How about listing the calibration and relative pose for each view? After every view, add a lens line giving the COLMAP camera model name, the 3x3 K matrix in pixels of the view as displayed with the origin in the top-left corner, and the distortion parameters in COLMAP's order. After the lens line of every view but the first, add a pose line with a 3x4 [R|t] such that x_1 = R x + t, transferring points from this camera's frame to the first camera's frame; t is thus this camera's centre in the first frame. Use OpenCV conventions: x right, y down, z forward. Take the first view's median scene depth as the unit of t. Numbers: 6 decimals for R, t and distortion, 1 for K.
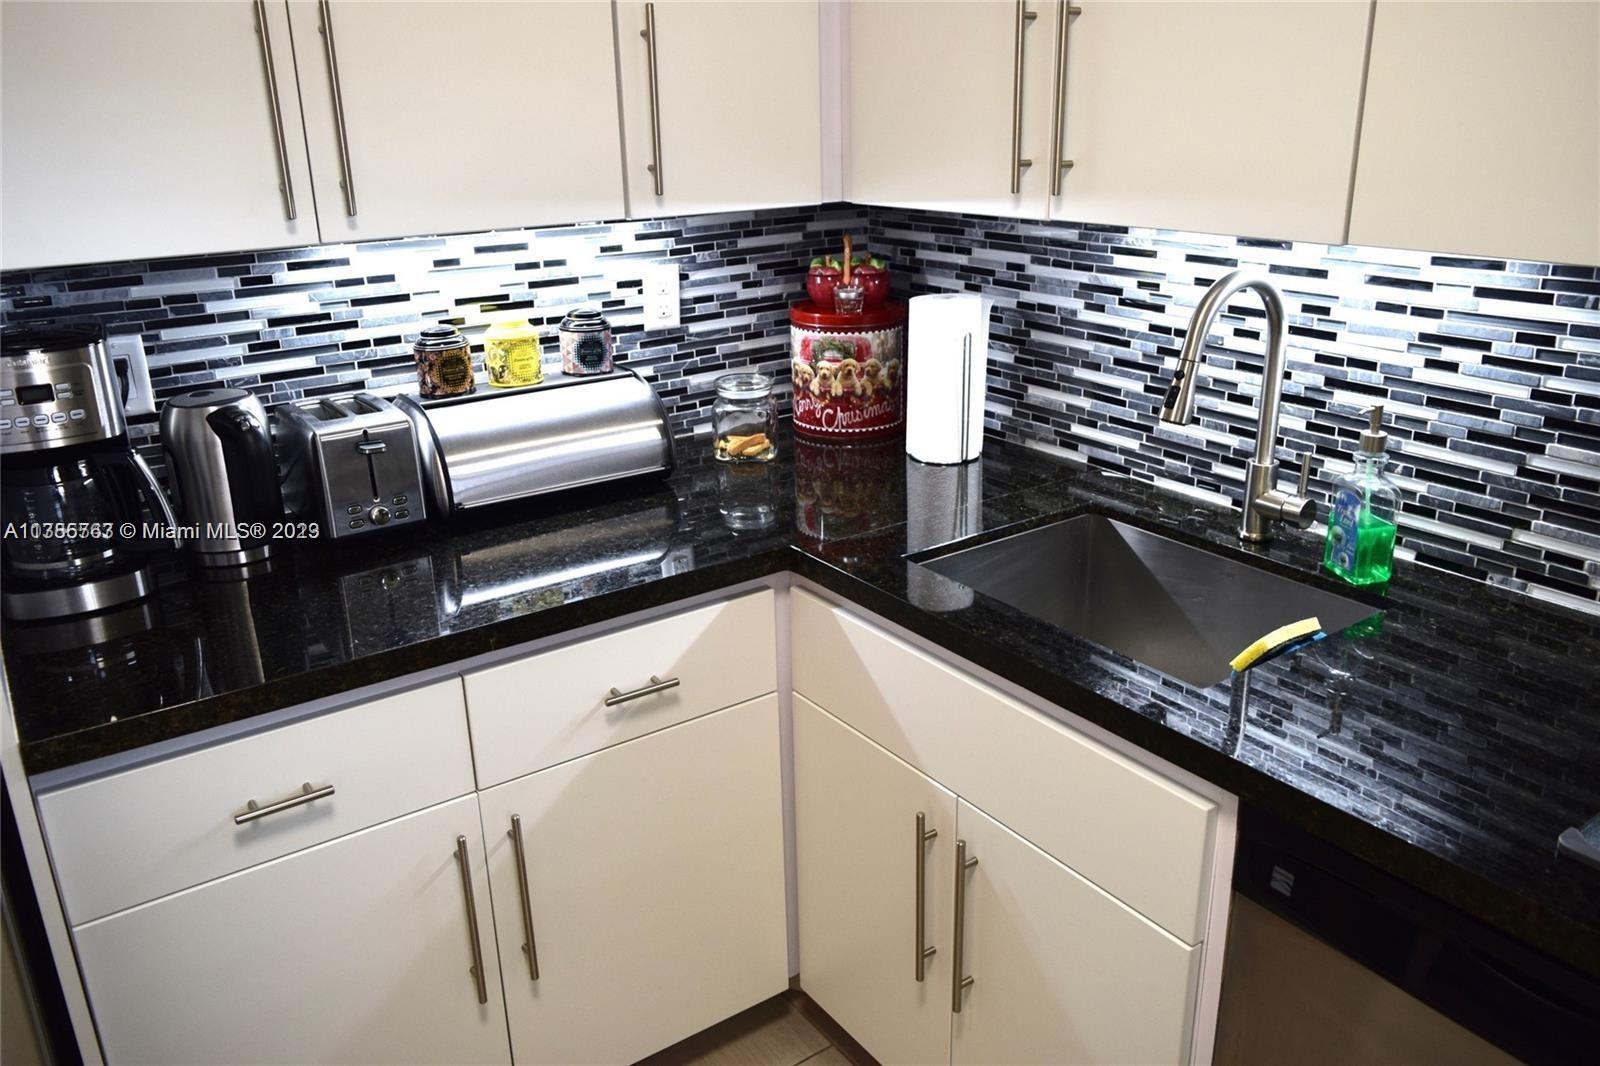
lens RADIAL K [[1246.7, 0, 799.0], [0, 1246.7, 529.1], [0, 0, 1]] dist [-0.002480, -0.011960]
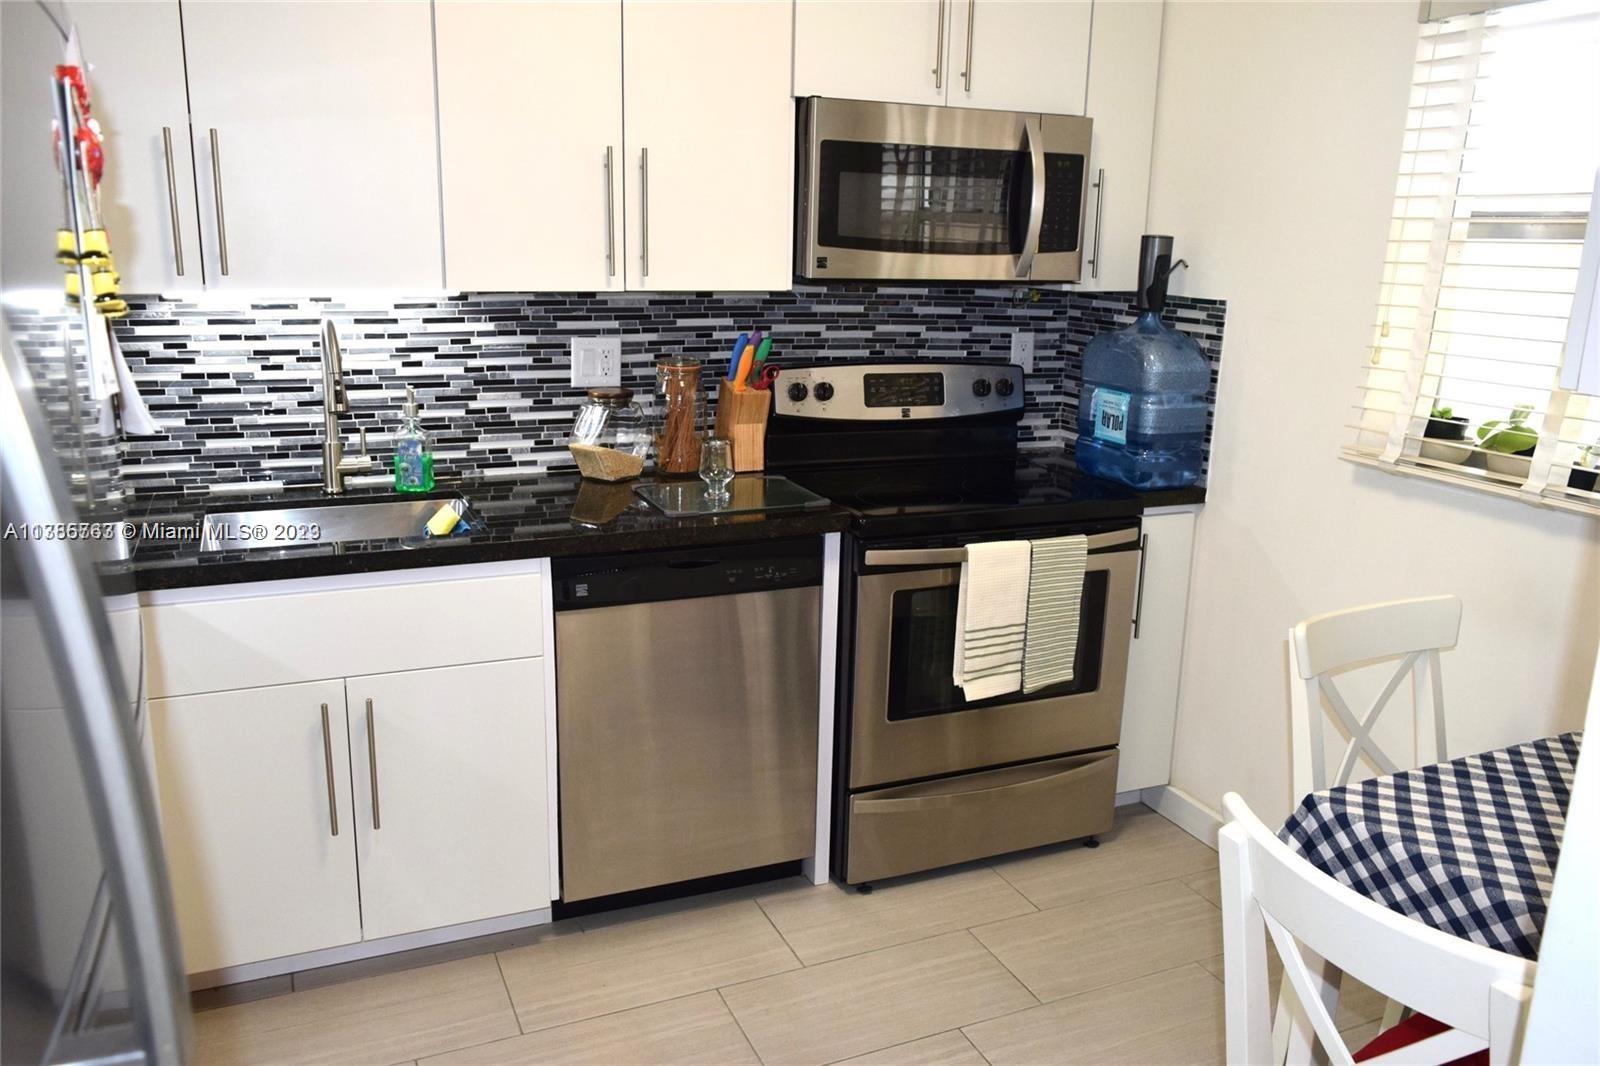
lens RADIAL K [[1246.7, 0, 796.8], [0, 1246.7, 534.7], [0, 0, 1]] dist [-0.002480, -0.011960]
pose [[0.183551, -0.191296, 0.964217, -1.360237], [0.307365, 0.942869, 0.128549, 0.045760], [-0.933722, 0.272771, 0.231862, 0.163381]]
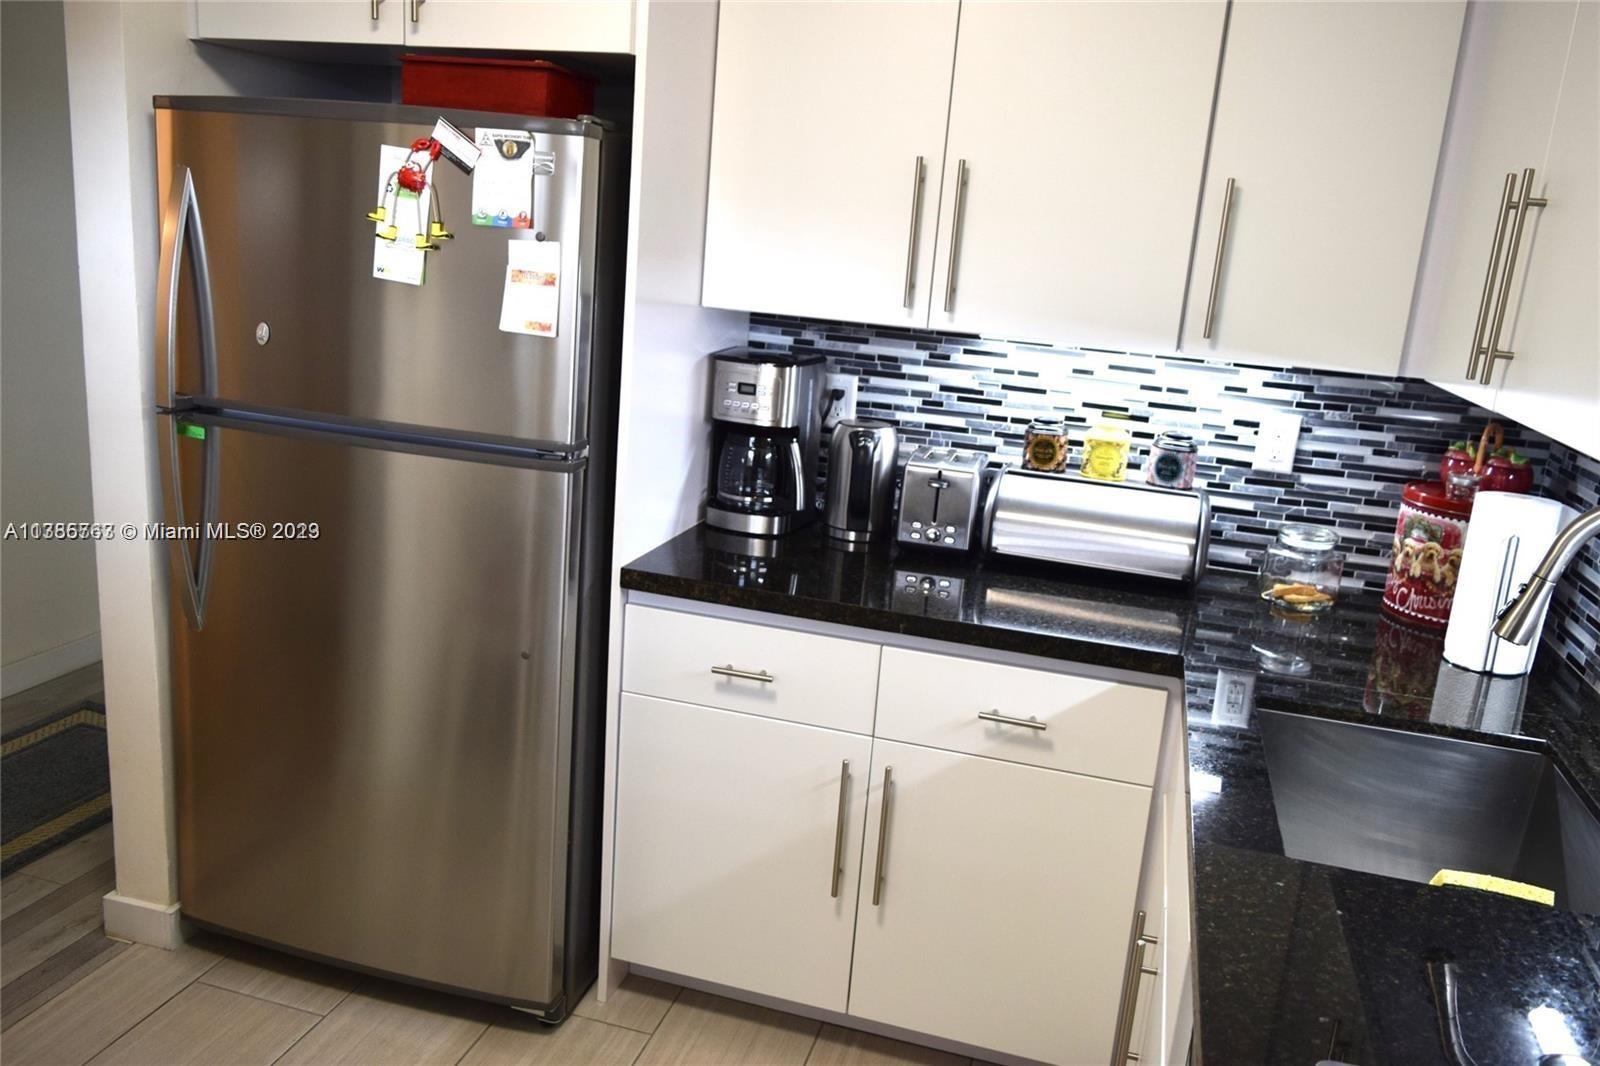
lens RADIAL K [[1246.7, 0, 796.4], [0, 1246.7, 534.3], [0, 0, 1]] dist [-0.002480, -0.011960]
pose [[0.628196, 0.256530, -0.734549, 0.438682], [-0.342530, 0.938857, 0.034945, -0.006956], [0.698600, 0.229652, 0.677656, -0.001512]]
